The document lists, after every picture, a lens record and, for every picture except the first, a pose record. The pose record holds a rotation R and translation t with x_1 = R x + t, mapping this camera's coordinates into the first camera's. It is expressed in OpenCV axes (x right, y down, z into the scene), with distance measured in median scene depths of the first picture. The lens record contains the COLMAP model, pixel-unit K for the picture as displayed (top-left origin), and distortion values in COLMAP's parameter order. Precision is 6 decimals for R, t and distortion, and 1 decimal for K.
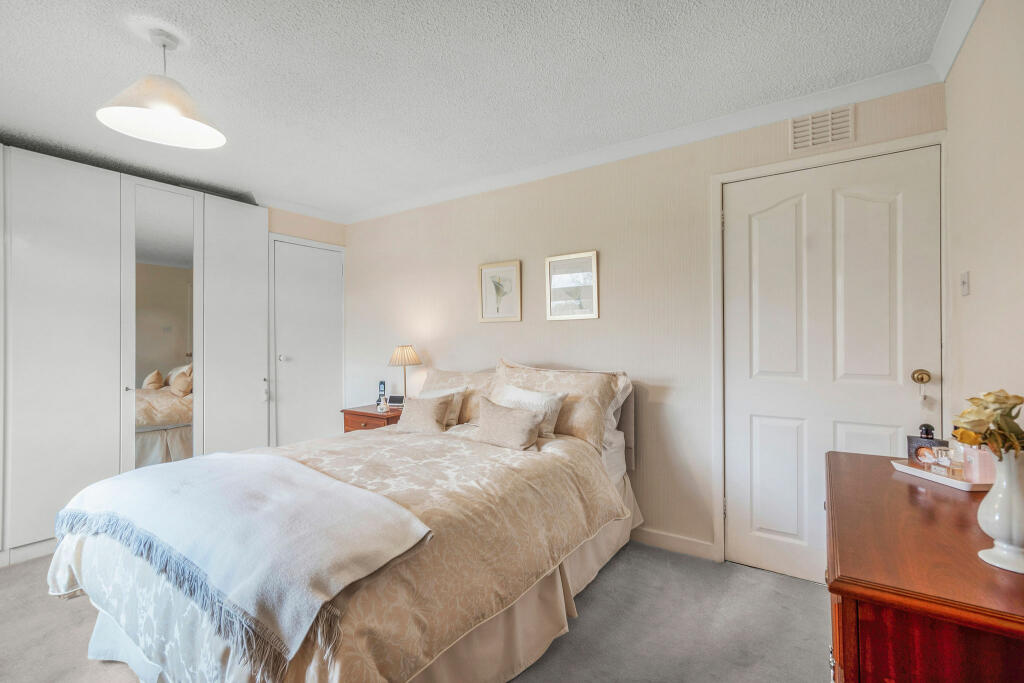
lens RADIAL K [[457.2, 0, 512.0], [0, 457.2, 341.5], [0, 0, 1]] dist [-0.000515, -0.000102]
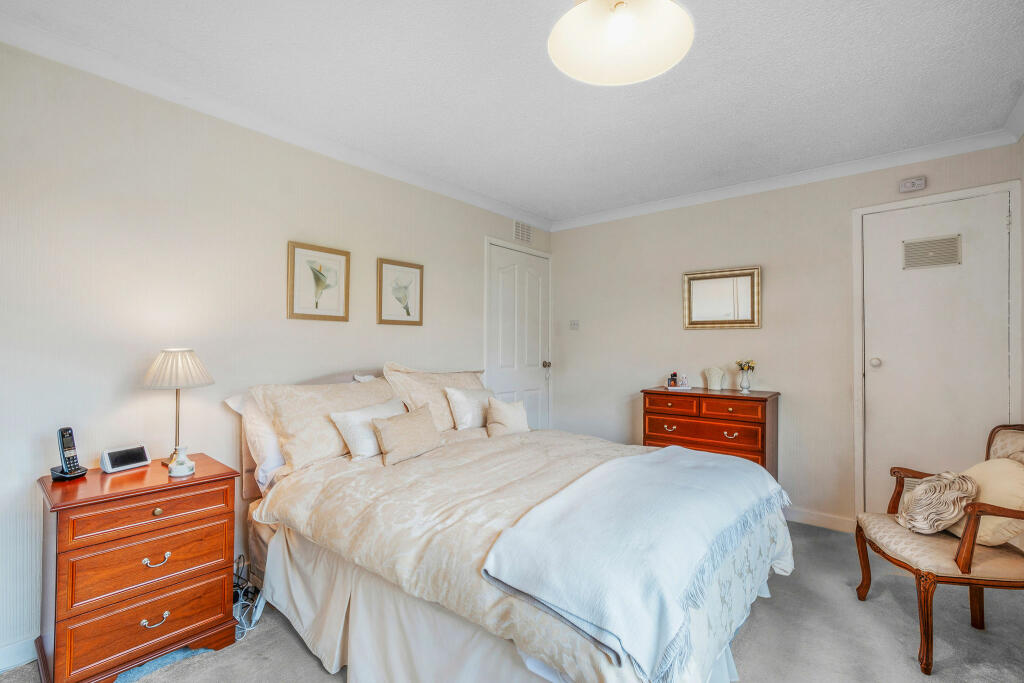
lens RADIAL K [[471.1, 0, 512.0], [0, 471.1, 357.5], [0, 0, 1]] dist [0.000156, 0.000023]
pose [[0.085330, -0.018046, 0.996189, -0.833988], [-0.012662, 0.999736, 0.019195, 0.002440], [-0.996272, -0.014252, 0.085079, 0.595690]]
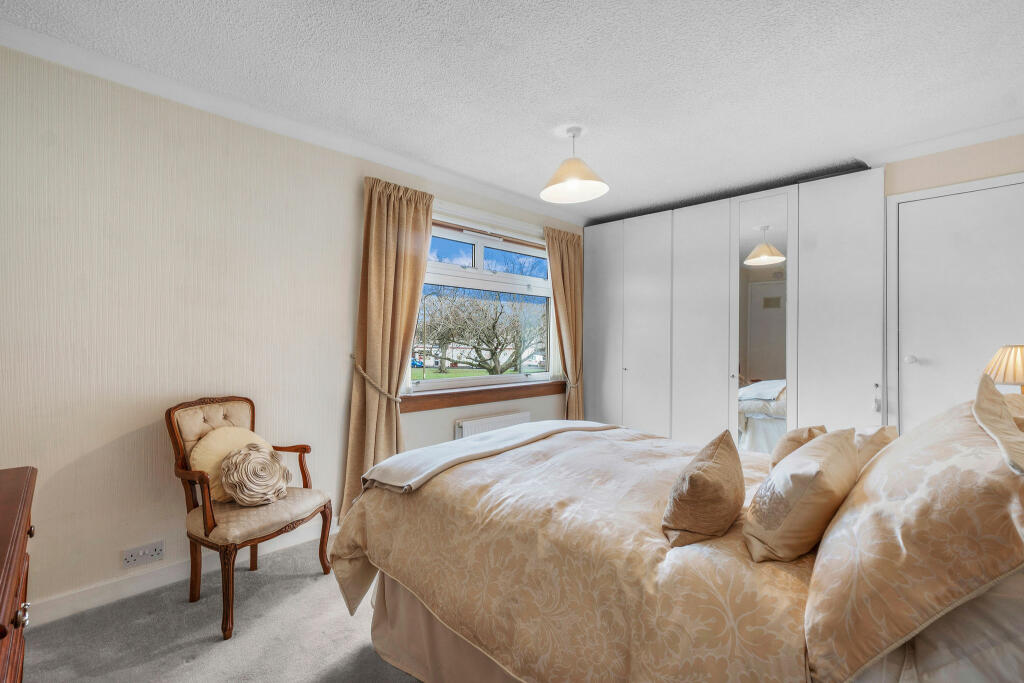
lens RADIAL K [[452.3, 0, 512.0], [0, 452.3, 341.5], [0, 0, 1]] dist [-0.001381, -0.000209]
pose [[-0.191555, 0.009932, -0.981432, 0.387971], [0.001234, 0.999950, 0.009878, -0.001725], [0.981481, 0.000681, -0.191558, 0.594859]]
